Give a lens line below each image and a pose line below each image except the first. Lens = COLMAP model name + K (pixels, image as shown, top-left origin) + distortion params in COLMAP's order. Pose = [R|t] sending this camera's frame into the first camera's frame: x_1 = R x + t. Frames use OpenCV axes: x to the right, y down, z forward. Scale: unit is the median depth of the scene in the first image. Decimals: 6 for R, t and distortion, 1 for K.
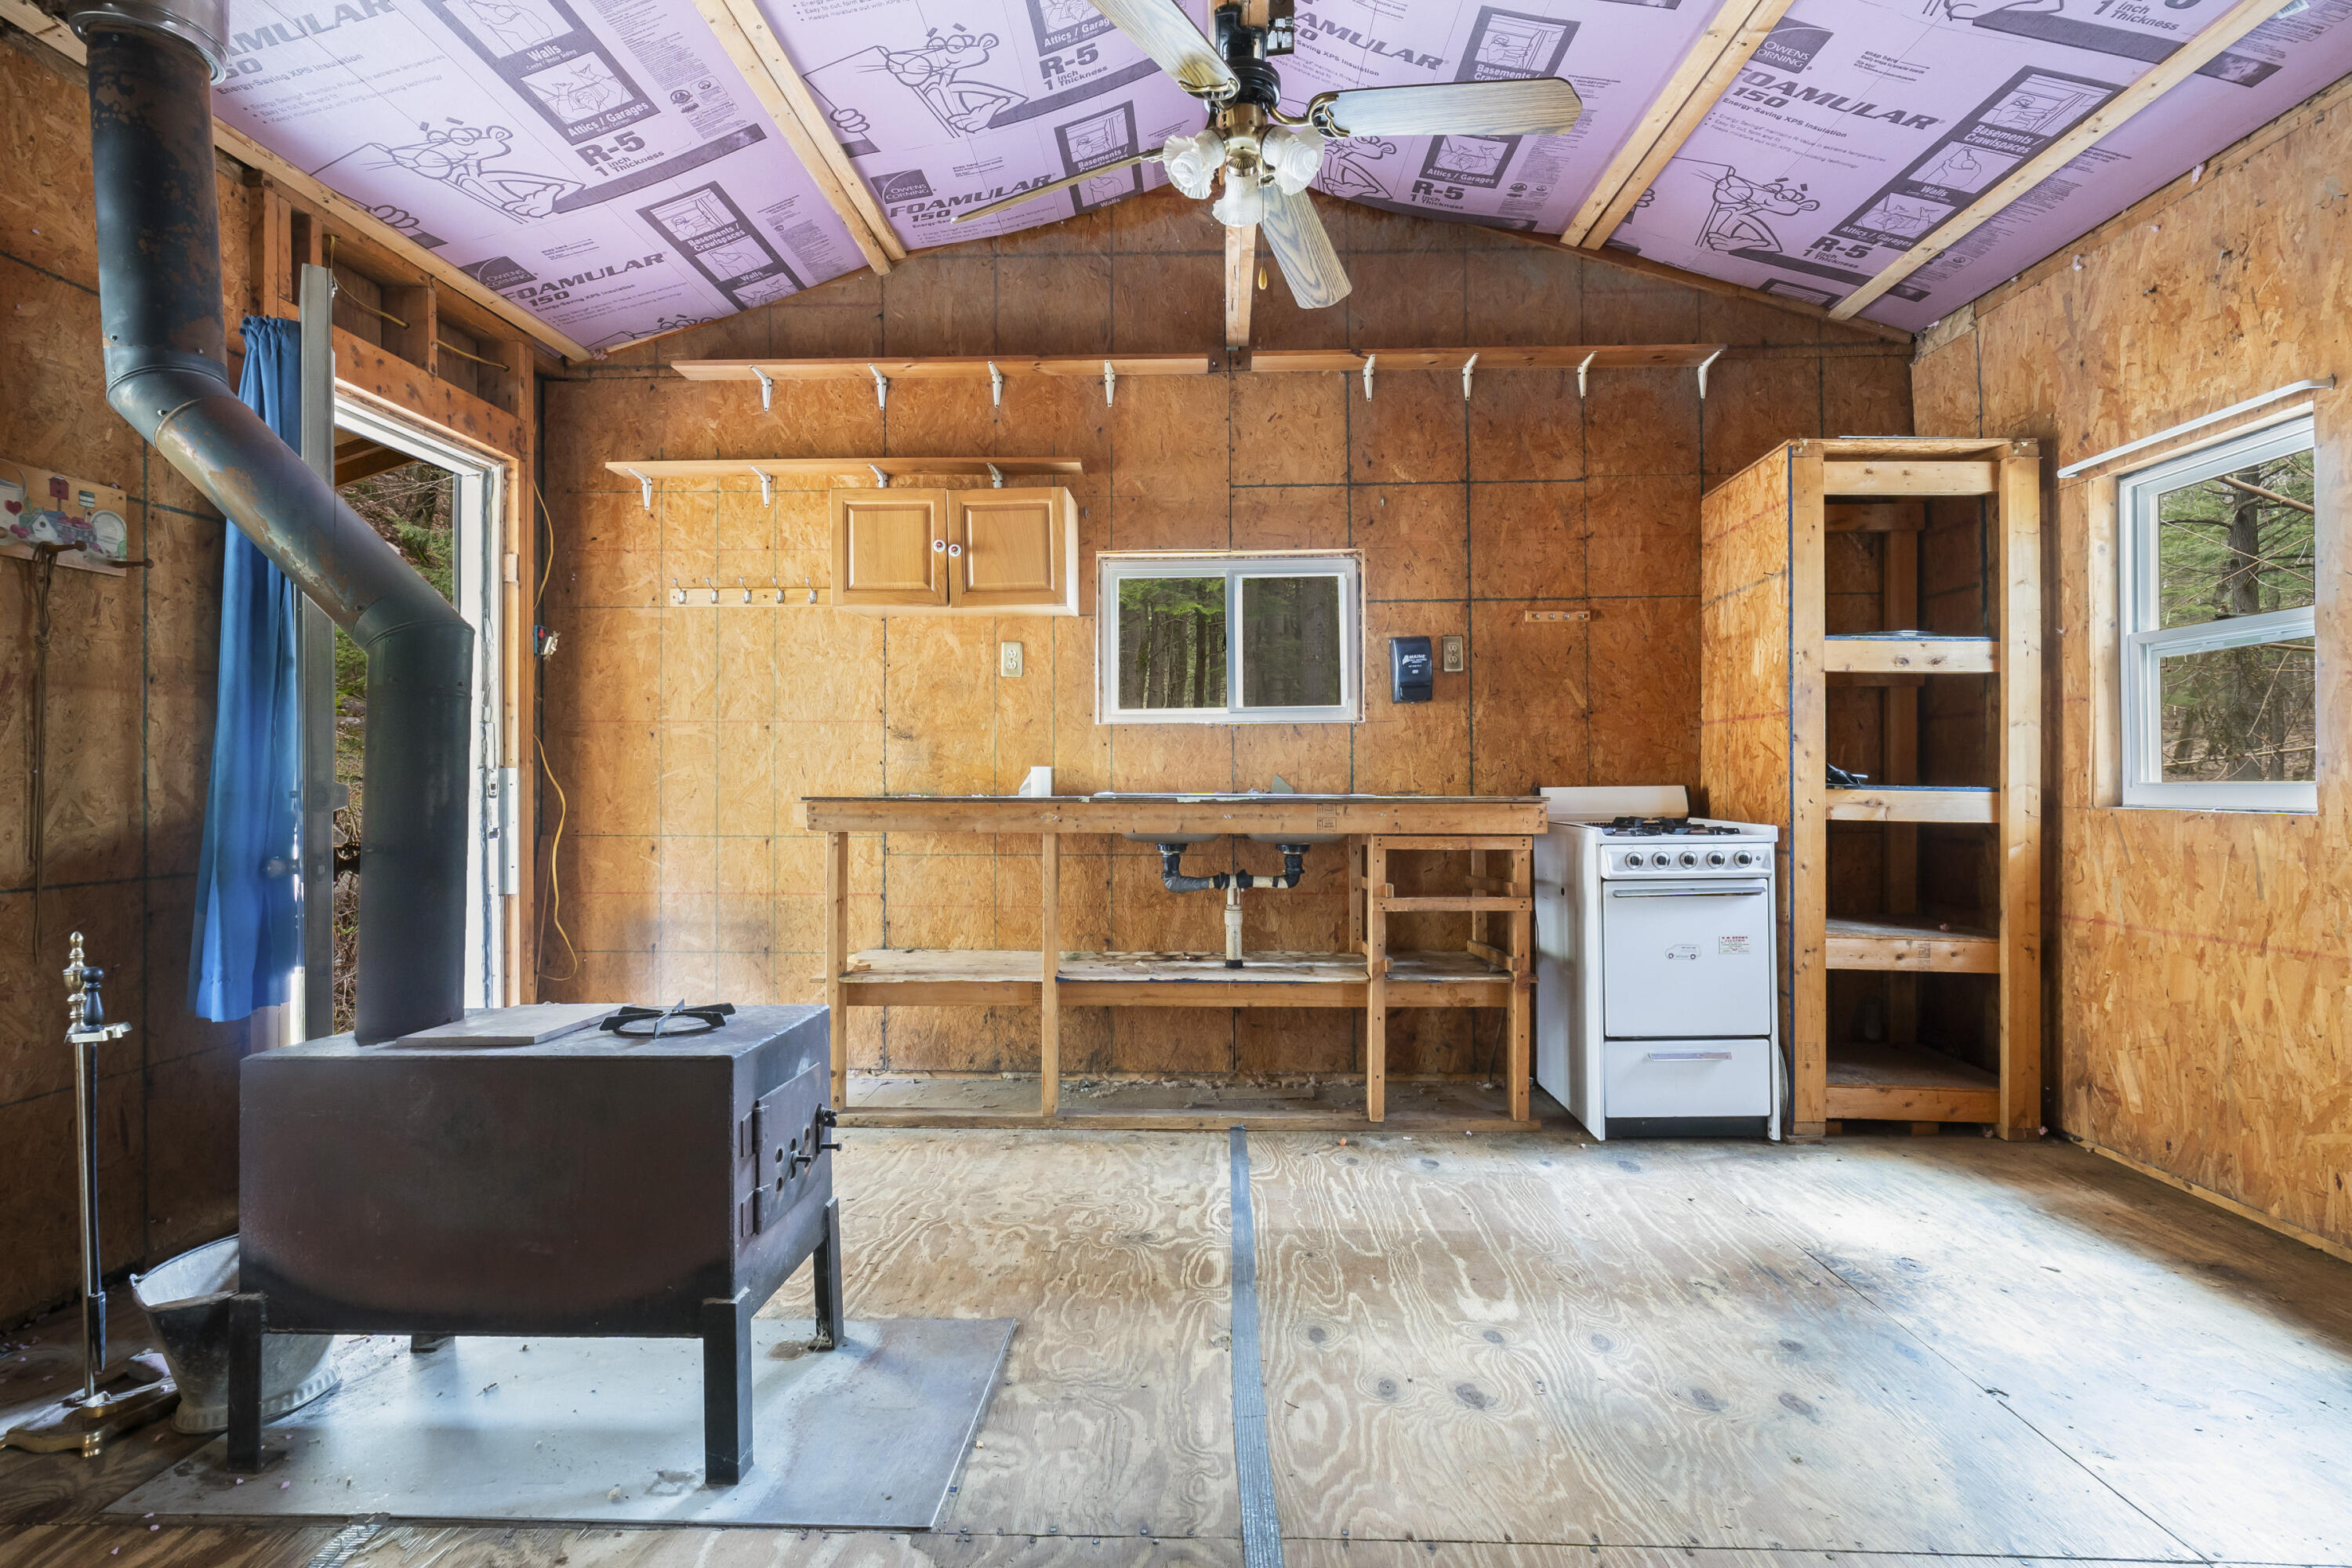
lens RADIAL K [[1097.8, 0, 1173.8], [0, 1097.8, 772.7], [0, 0, 1]] dist [-0.004543, -0.000109]
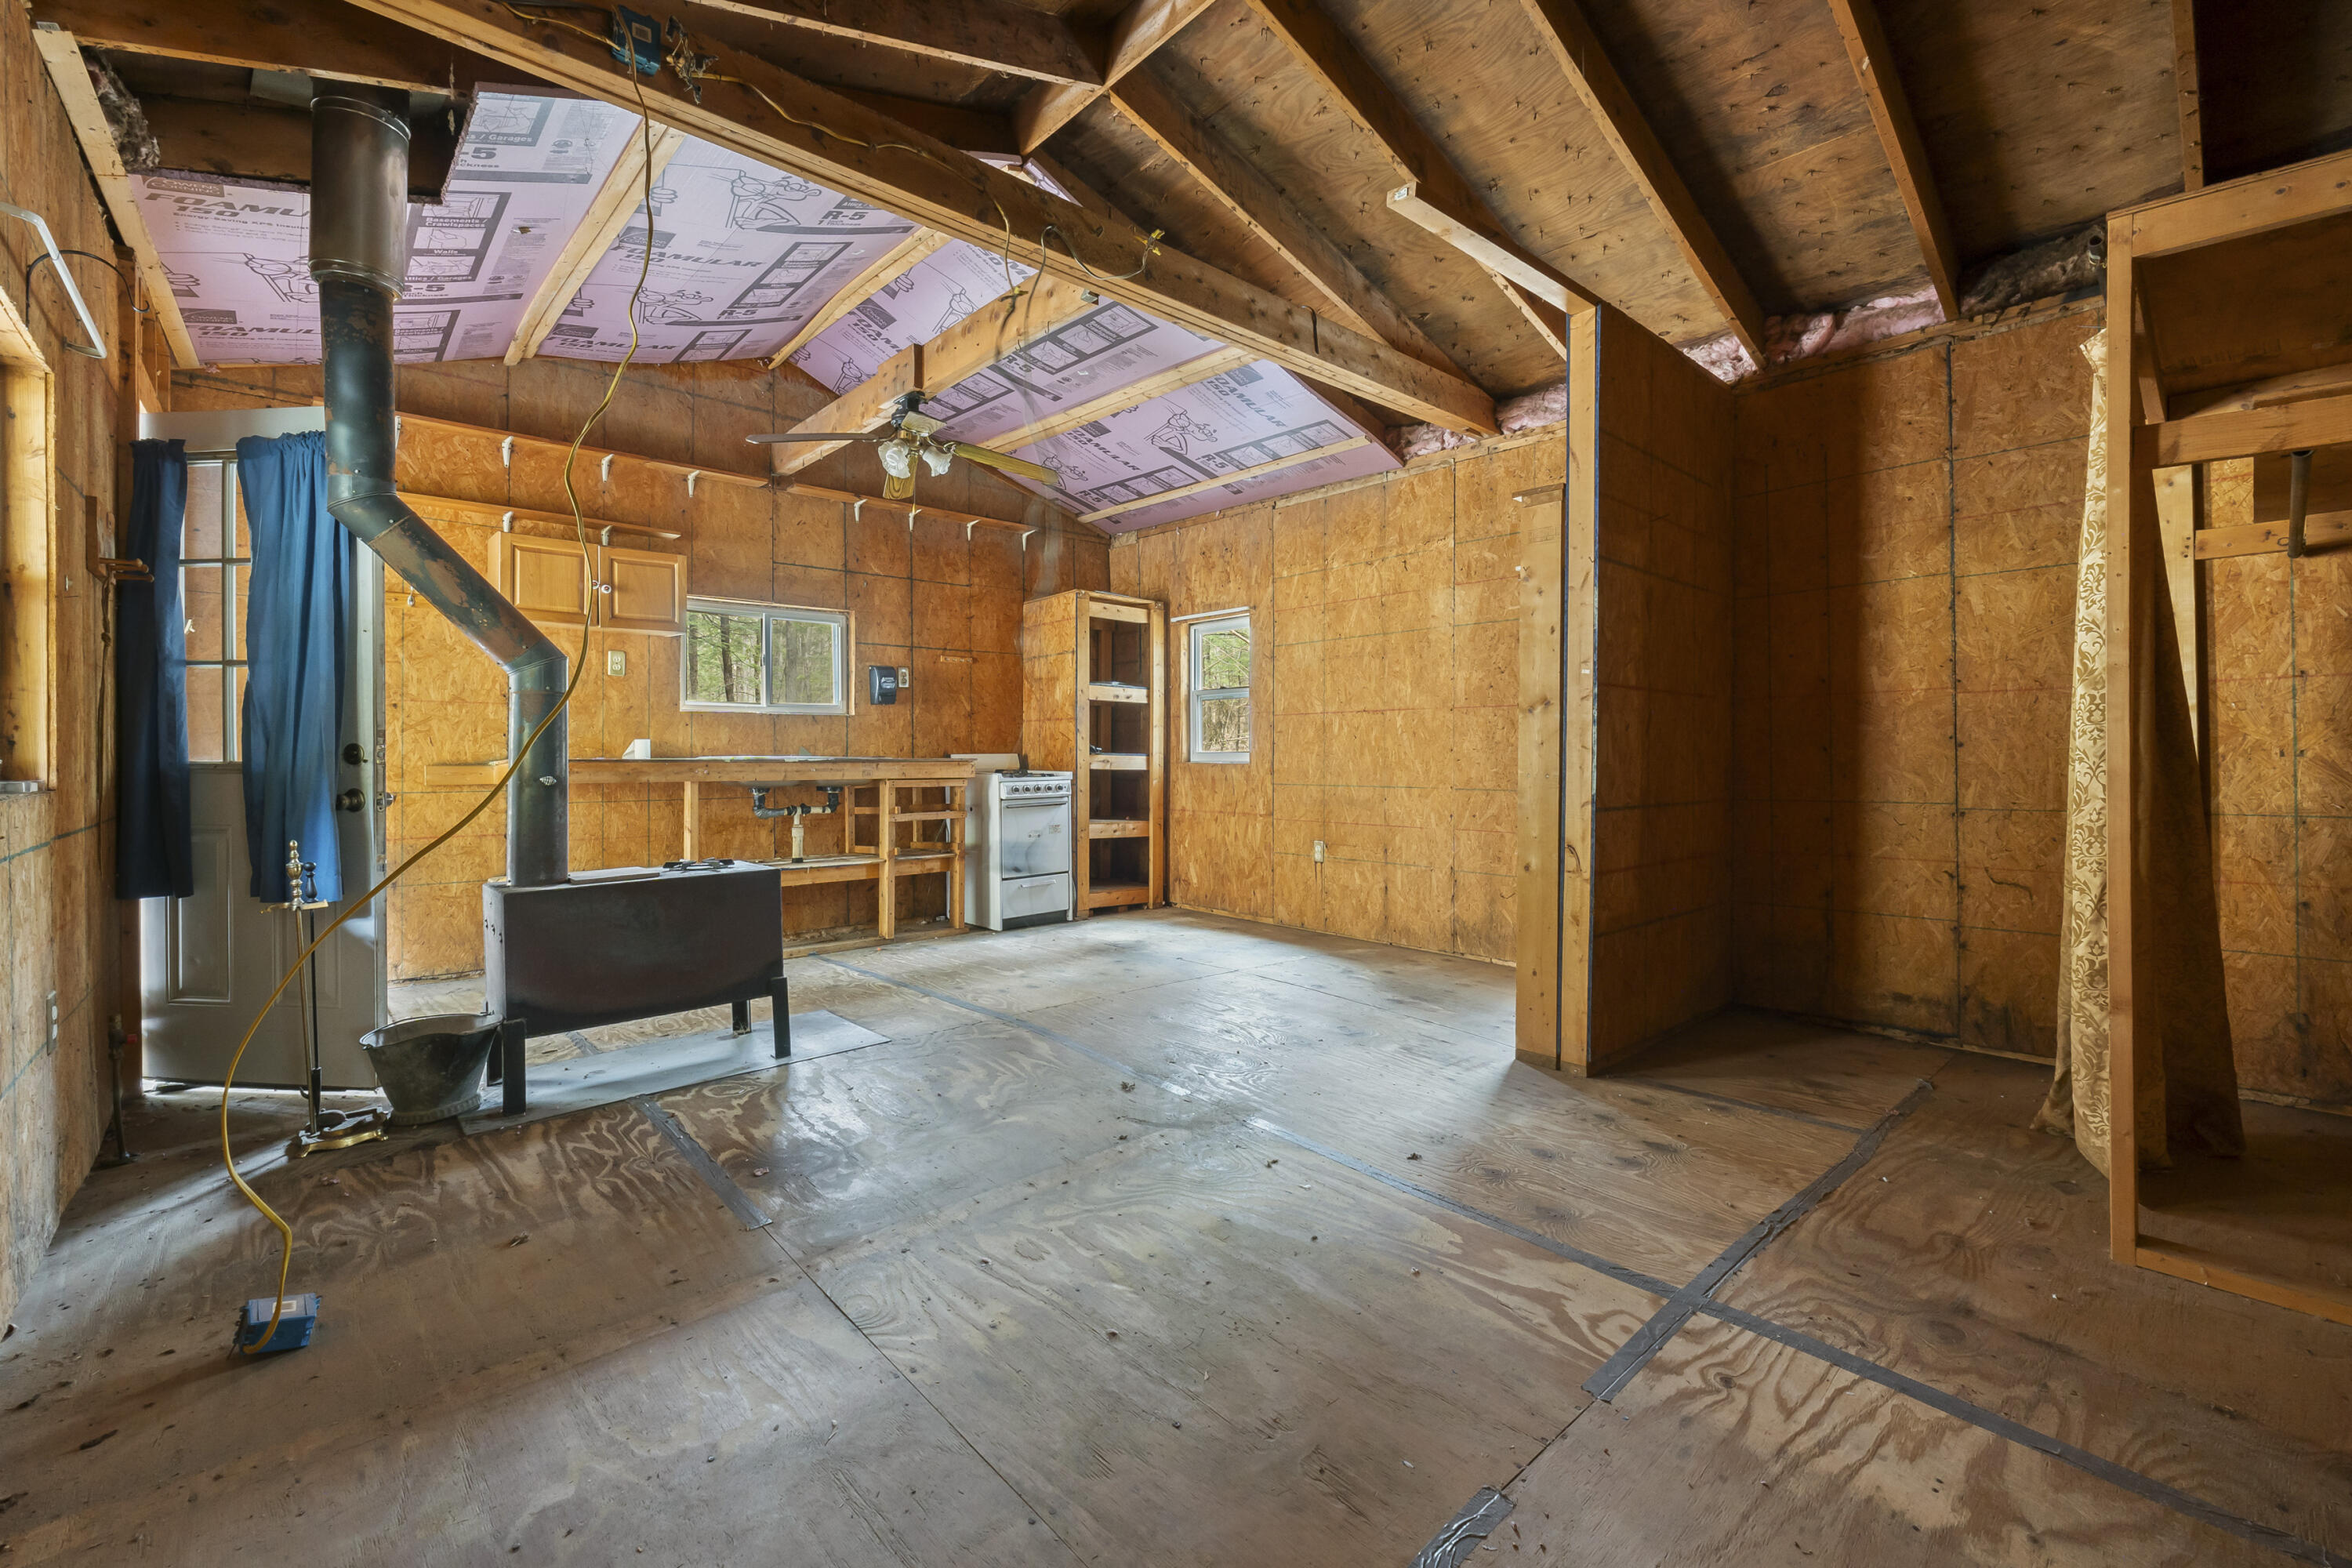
lens RADIAL K [[994.7, 0, 1176.0], [0, 994.7, 757.5], [0, 0, 1]] dist [-0.000107, 0.000029]
pose [[0.720498, 0.000382, 0.693457, -0.597654], [-0.006060, 0.999965, 0.005744, 0.007668], [-0.693430, -0.008341, 0.720476, -0.491738]]
